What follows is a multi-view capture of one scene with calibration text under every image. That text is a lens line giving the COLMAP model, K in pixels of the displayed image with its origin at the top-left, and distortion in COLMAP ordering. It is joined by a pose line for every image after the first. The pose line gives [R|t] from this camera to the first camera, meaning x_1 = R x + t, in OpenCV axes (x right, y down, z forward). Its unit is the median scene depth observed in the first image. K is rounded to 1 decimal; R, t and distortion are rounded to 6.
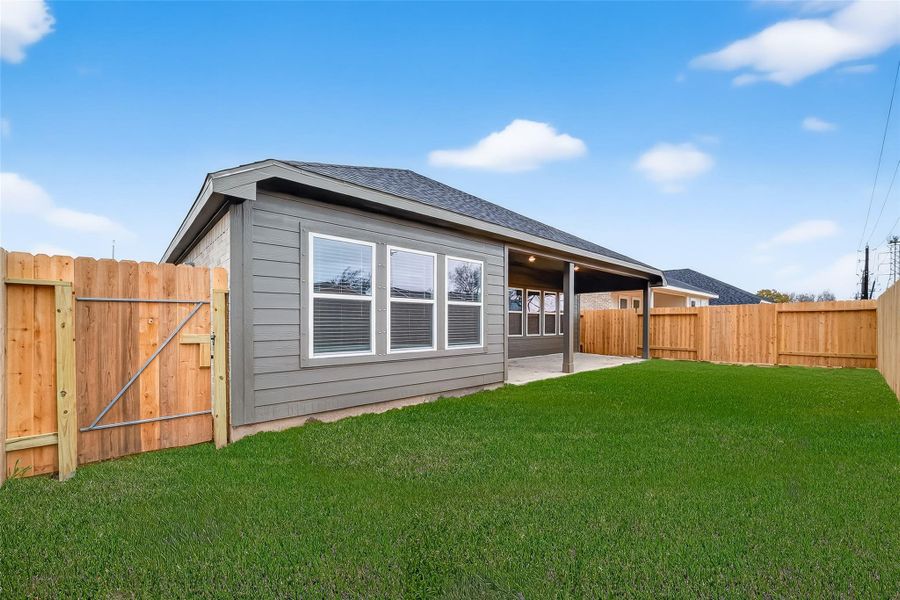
lens RADIAL K [[373.5, 0, 454.1], [0, 373.5, 315.5], [0, 0, 1]] dist [-0.004674, -0.000090]
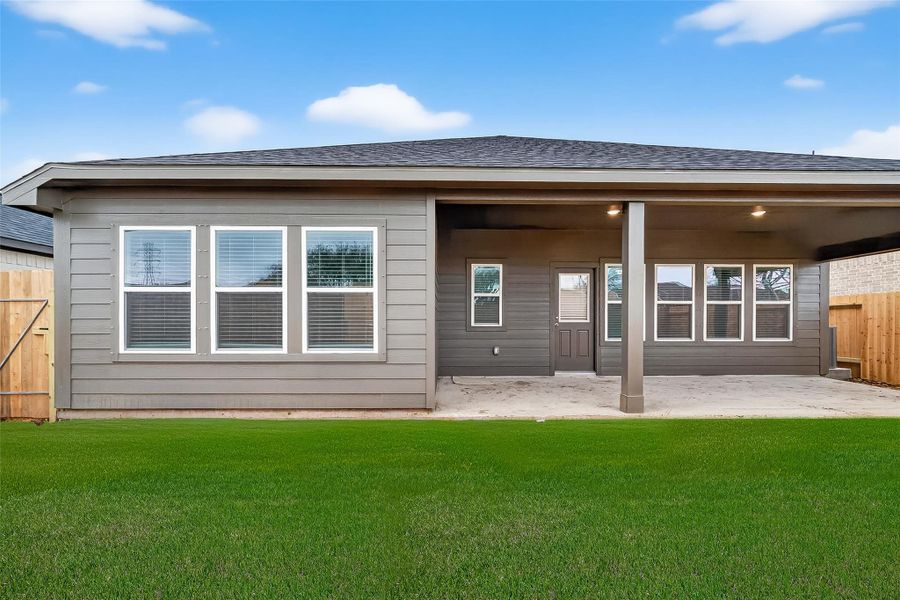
lens RADIAL K [[373.5, 0, 454.1], [0, 373.5, 315.5], [0, 0, 1]] dist [-0.004674, -0.000090]
pose [[0.736614, -0.006755, -0.676280, 0.834522], [0.012441, 0.999916, 0.003564, 0.020006], [0.676199, -0.011038, 0.736636, 0.775586]]
